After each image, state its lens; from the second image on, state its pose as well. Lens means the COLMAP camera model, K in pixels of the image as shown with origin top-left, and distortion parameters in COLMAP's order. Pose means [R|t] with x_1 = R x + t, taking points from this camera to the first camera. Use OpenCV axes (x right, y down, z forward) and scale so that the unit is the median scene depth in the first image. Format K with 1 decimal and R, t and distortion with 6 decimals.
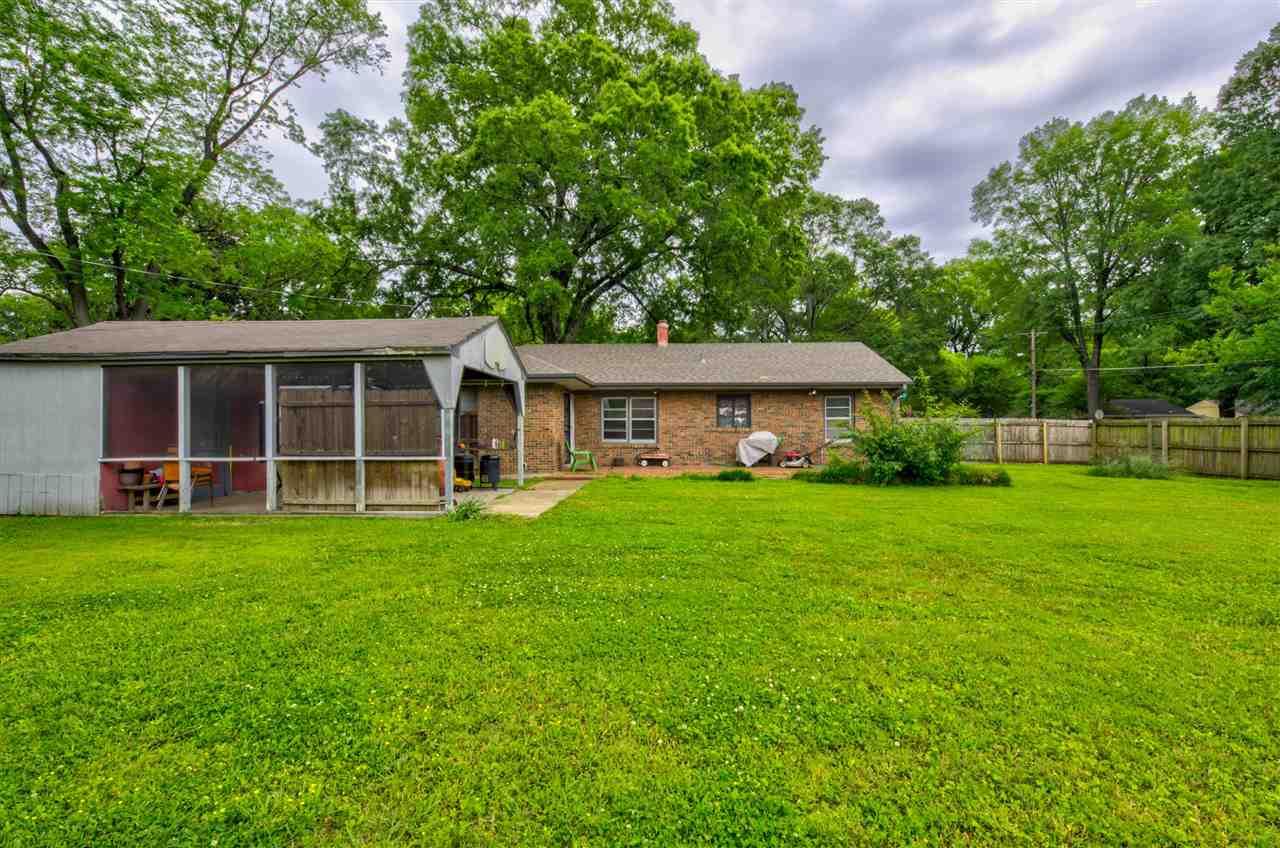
lens RADIAL K [[545.7, 0, 641.9], [0, 545.7, 423.6], [0, 0, 1]] dist [0.000302, 0.000938]
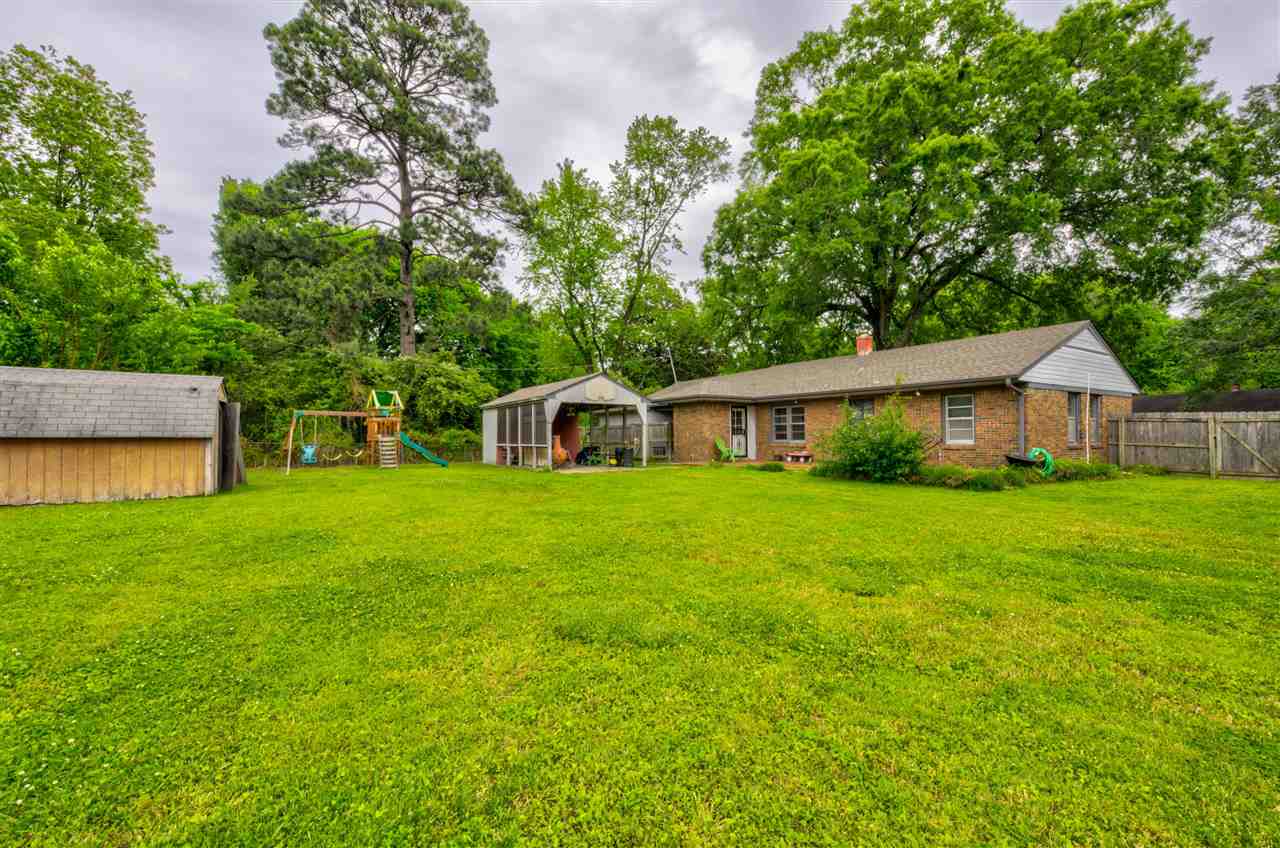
lens RADIAL K [[545.7, 0, 641.9], [0, 545.7, 423.6], [0, 0, 1]] dist [0.000302, 0.000938]
pose [[0.592553, -0.023177, -0.805198, 0.784020], [0.013564, 0.999731, -0.018794, 0.010541], [0.805417, 0.000215, 0.592708, -0.002796]]
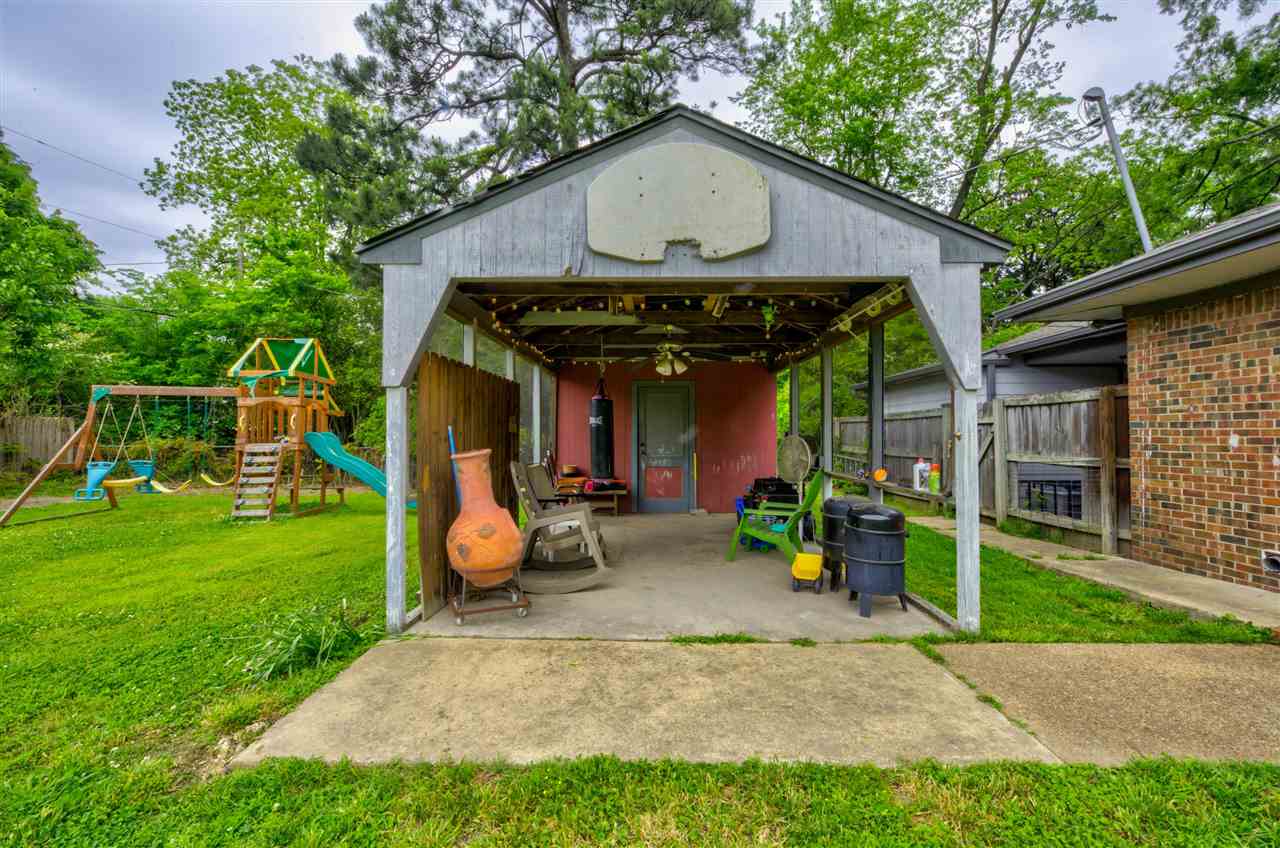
lens RADIAL K [[545.7, 0, 641.9], [0, 545.7, 423.6], [0, 0, 1]] dist [0.000302, 0.000938]
pose [[0.053405, -0.013808, -0.998477, 0.041438], [0.013634, 0.999821, -0.013097, 0.003788], [0.998480, -0.012914, 0.053583, 0.563579]]
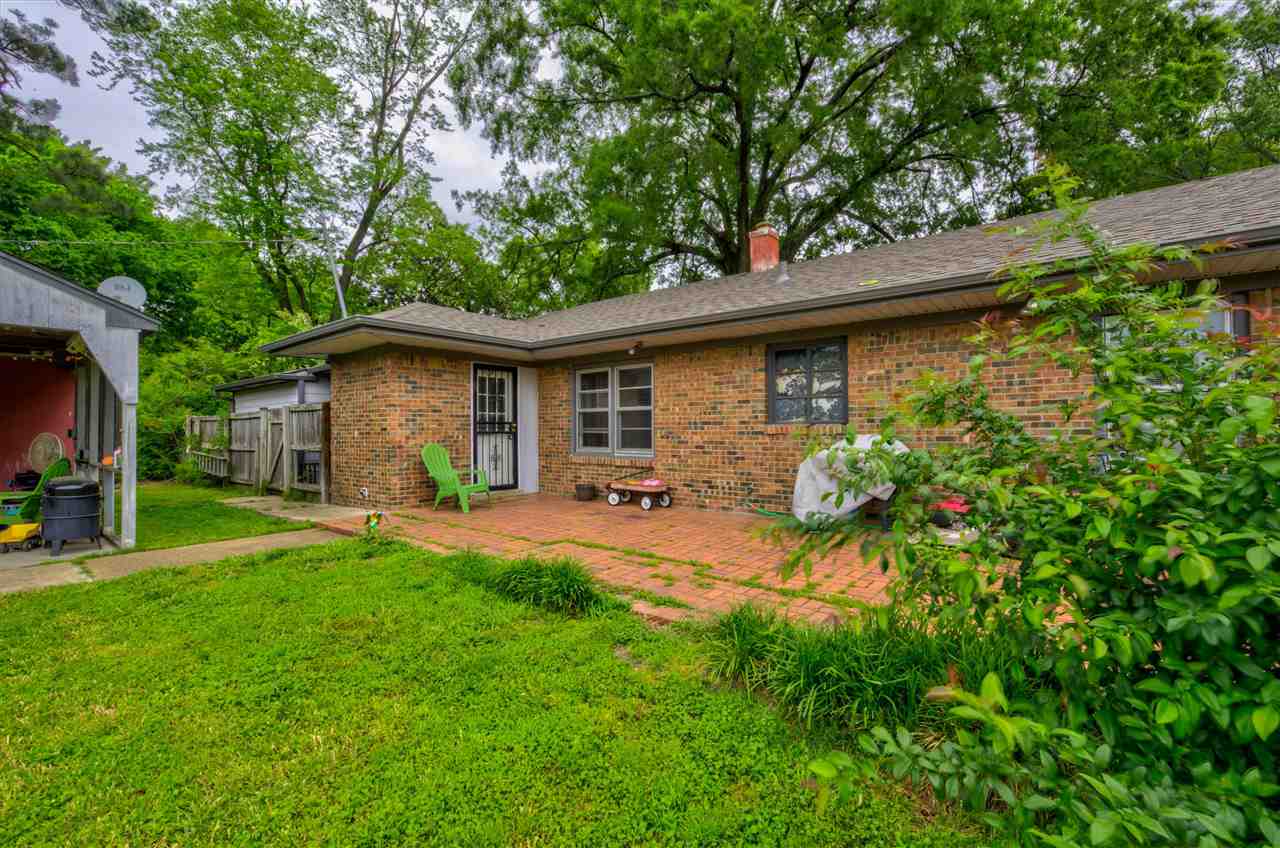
lens RADIAL K [[545.7, 0, 641.9], [0, 545.7, 423.6], [0, 0, 1]] dist [0.000302, 0.000938]
pose [[0.814942, -0.007592, -0.579493, 0.299050], [0.009809, 0.999952, 0.000694, 0.005463], [0.579460, -0.006250, 0.814977, 0.603261]]
